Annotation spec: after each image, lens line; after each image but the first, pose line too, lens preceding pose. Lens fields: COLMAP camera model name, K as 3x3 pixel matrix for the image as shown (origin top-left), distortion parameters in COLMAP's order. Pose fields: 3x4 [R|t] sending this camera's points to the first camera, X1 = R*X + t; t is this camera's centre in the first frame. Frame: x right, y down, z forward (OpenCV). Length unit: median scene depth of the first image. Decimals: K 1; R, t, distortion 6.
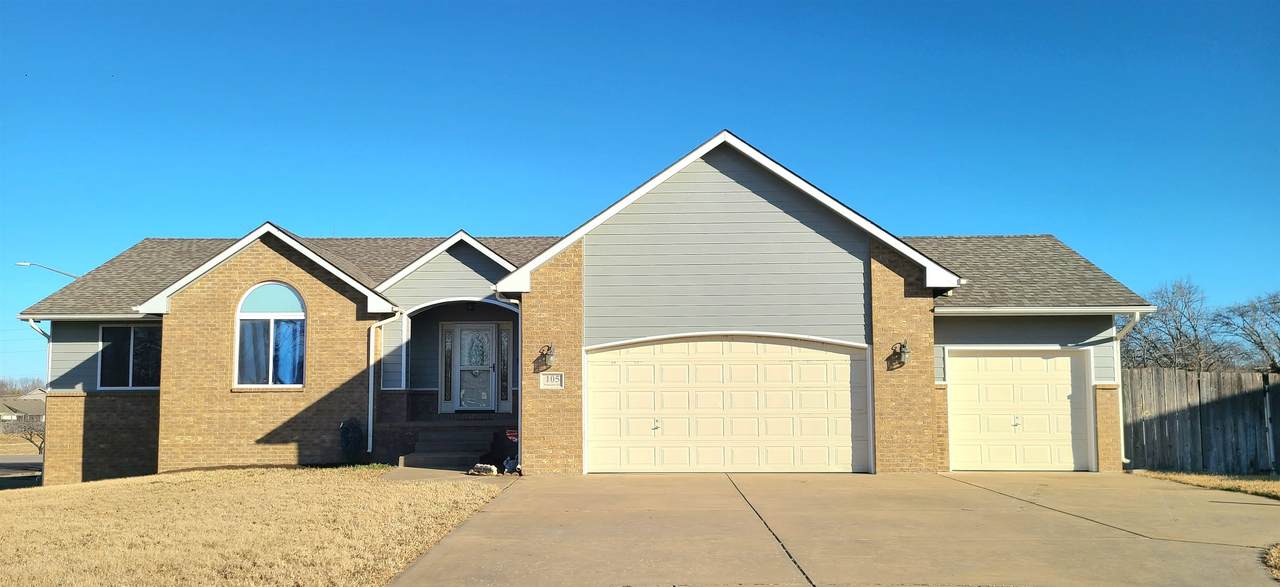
lens RADIAL K [[917.8, 0, 640.6], [0, 917.8, 297.5], [0, 0, 1]] dist [0.000877, 0.004017]
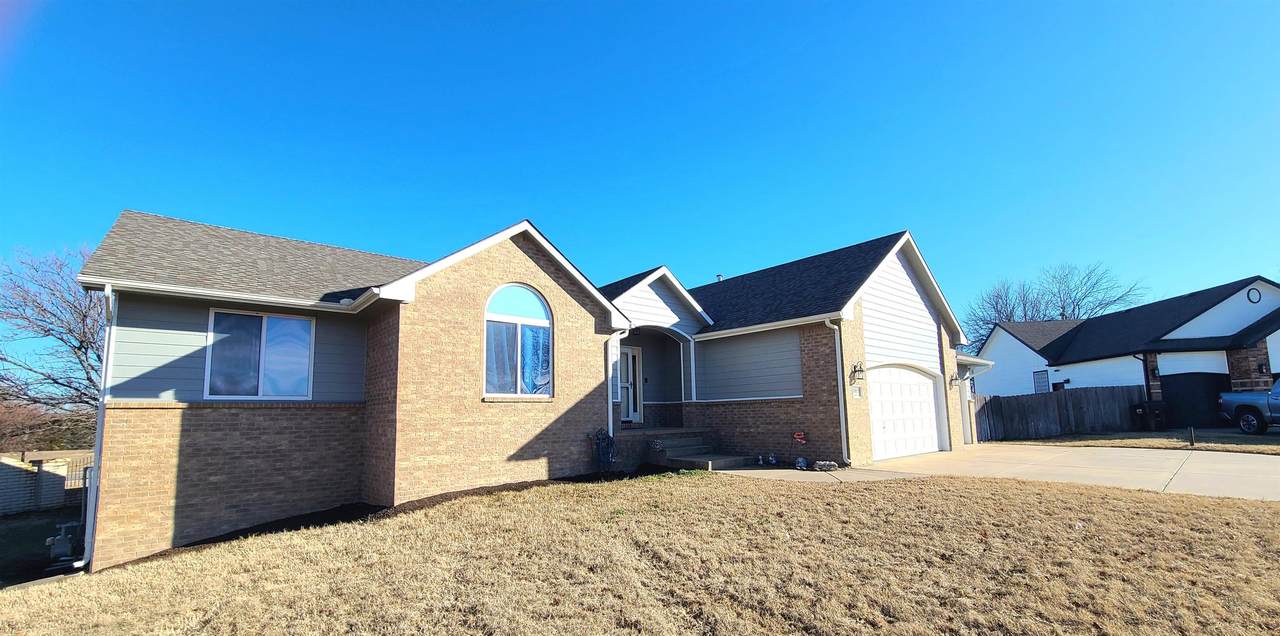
lens RADIAL K [[526.0, 0, 594.8], [0, 526.0, 341.5], [0, 0, 1]] dist [-0.004083, -0.000036]
pose [[0.765312, 0.085517, 0.637954, -0.681831], [-0.055334, 0.996207, -0.067159, 0.073006], [-0.641277, 0.016097, 0.767141, 0.544727]]
